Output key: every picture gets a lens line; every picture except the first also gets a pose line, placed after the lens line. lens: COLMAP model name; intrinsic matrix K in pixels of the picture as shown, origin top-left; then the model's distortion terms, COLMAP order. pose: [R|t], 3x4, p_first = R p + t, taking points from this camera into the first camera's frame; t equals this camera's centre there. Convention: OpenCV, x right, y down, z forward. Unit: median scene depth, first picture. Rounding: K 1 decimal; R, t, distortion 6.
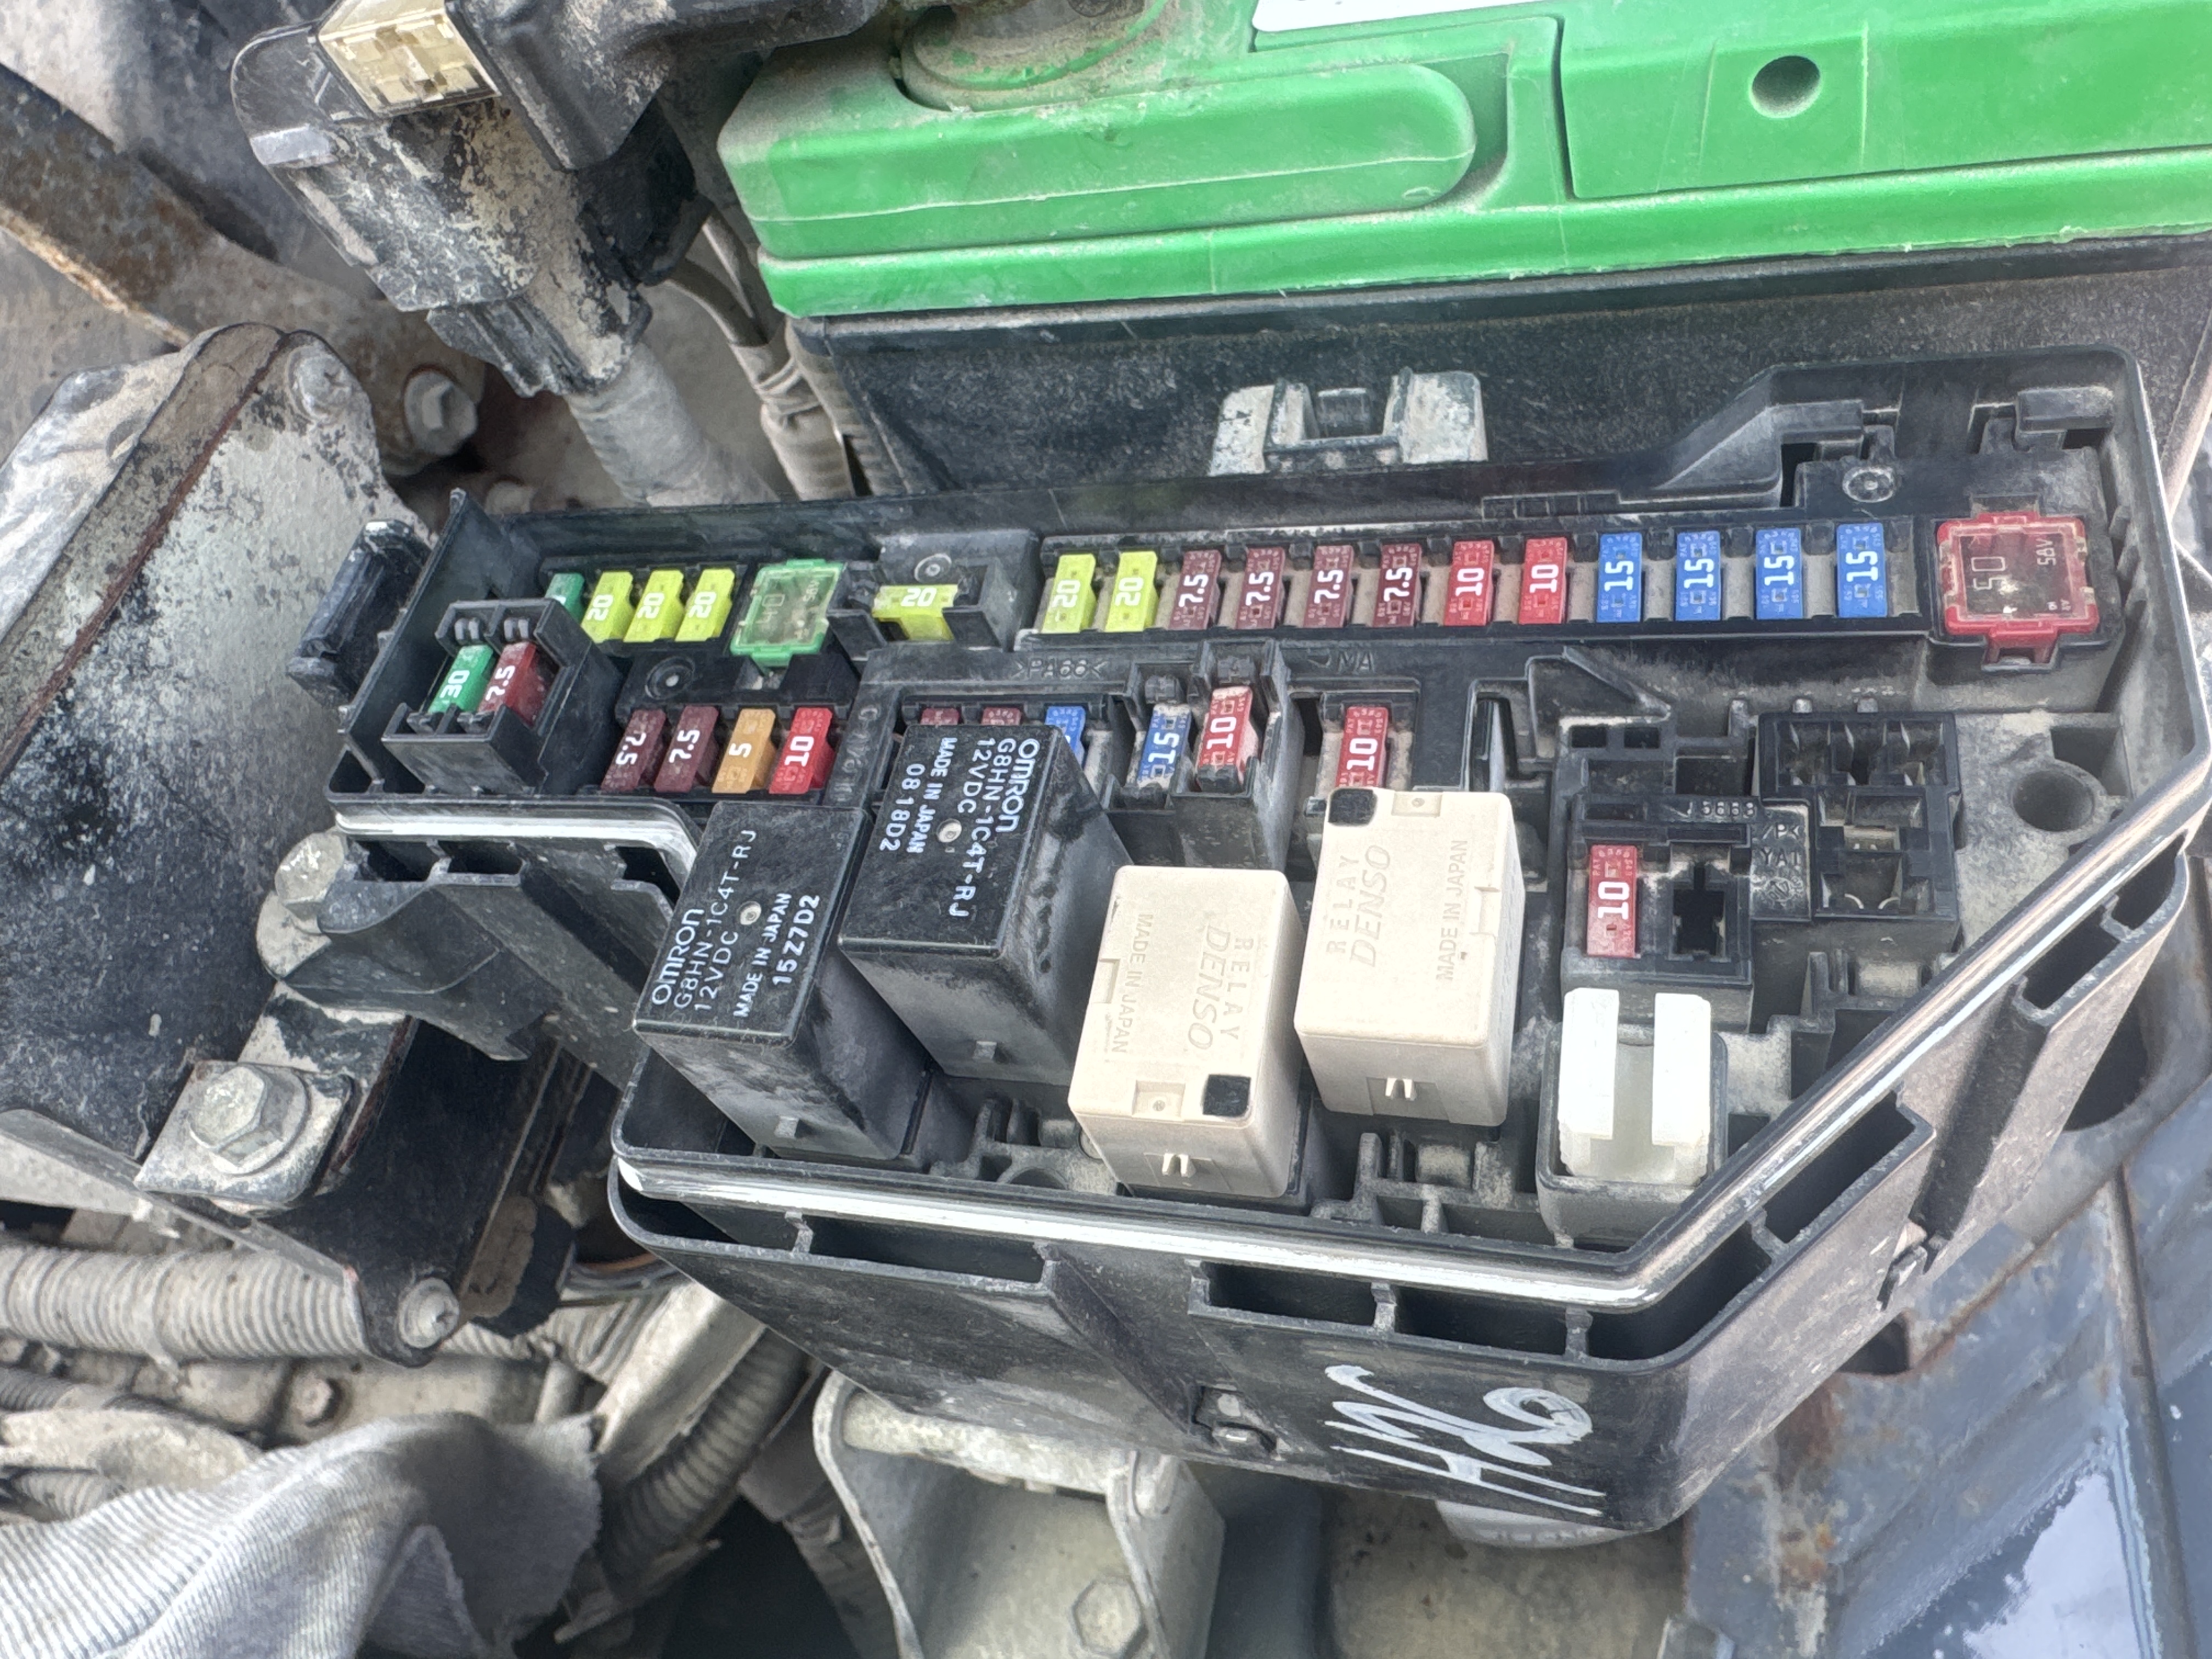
lens RADIAL K [[1578.8, 0, 1105.0], [0, 1578.8, 831.1], [0, 0, 1]] dist [-0.006091, -0.011218]
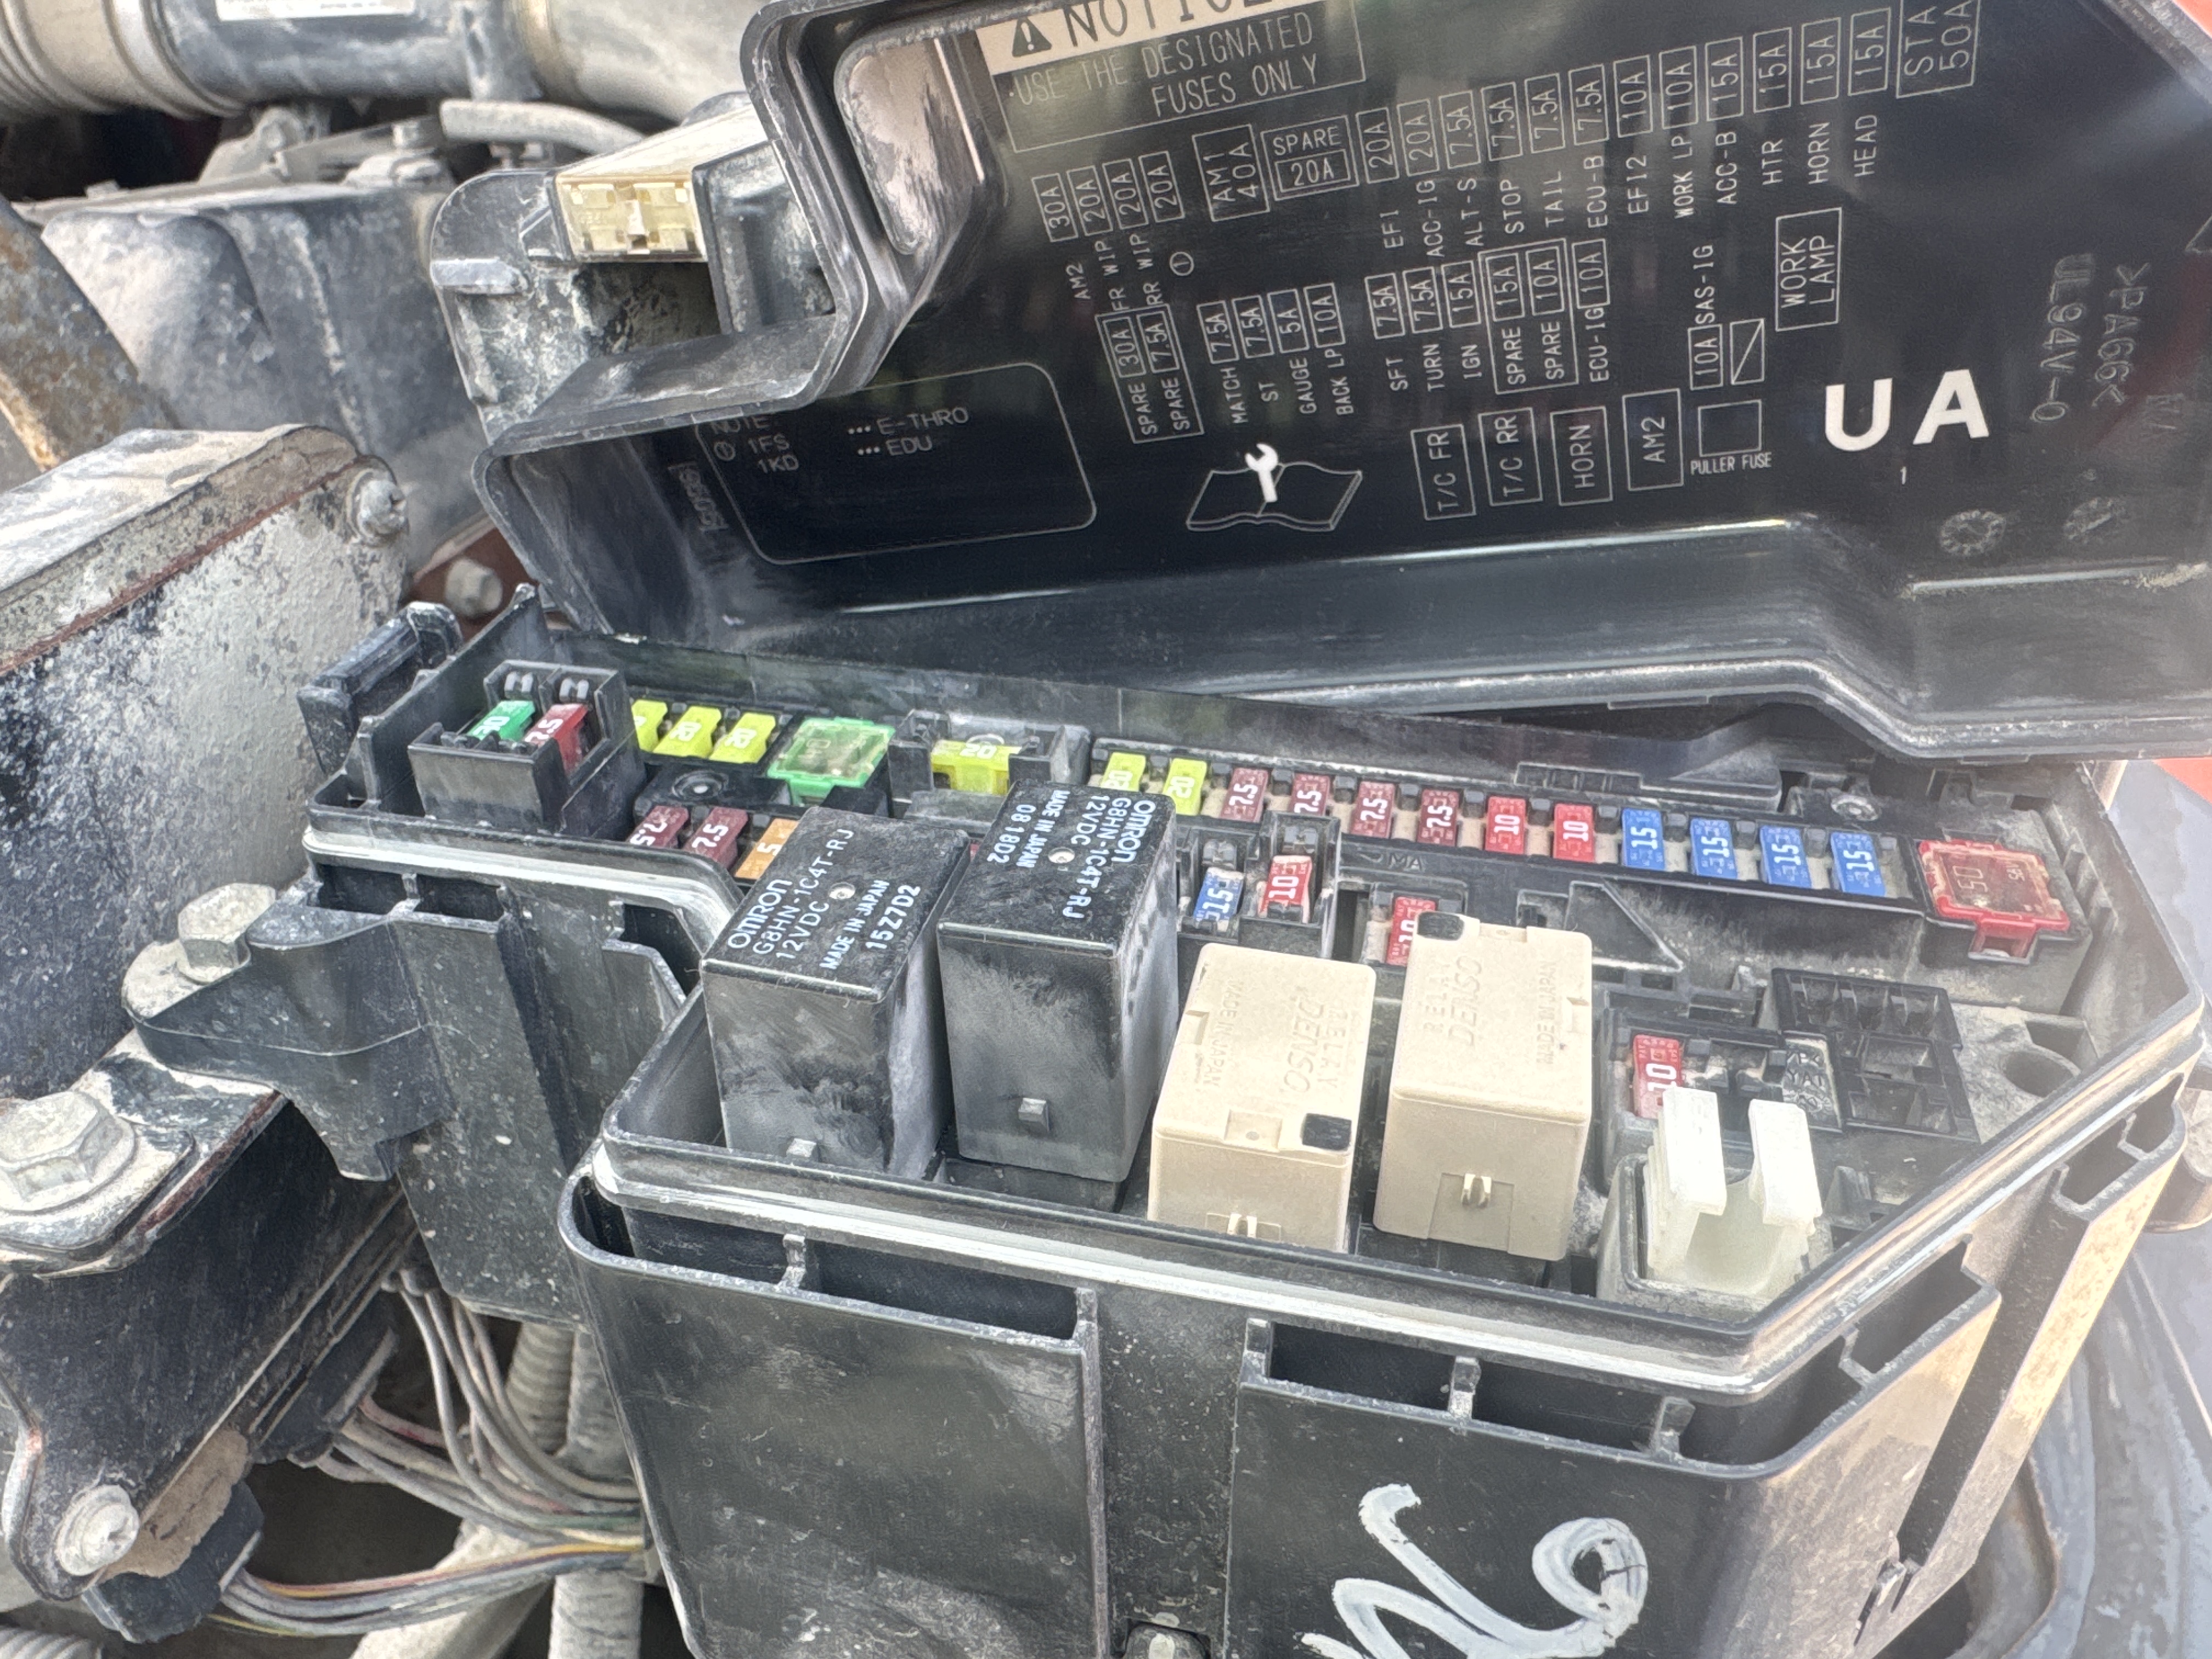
lens RADIAL K [[1578.8, 0, 1100.8], [0, 1578.8, 828.8], [0, 0, 1]] dist [-0.006091, -0.011218]
pose [[0.967063, 0.225720, 0.117639, -0.167928], [-0.166043, 0.909726, -0.380564, 0.308704], [-0.192920, 0.348496, 0.917242, 0.062769]]
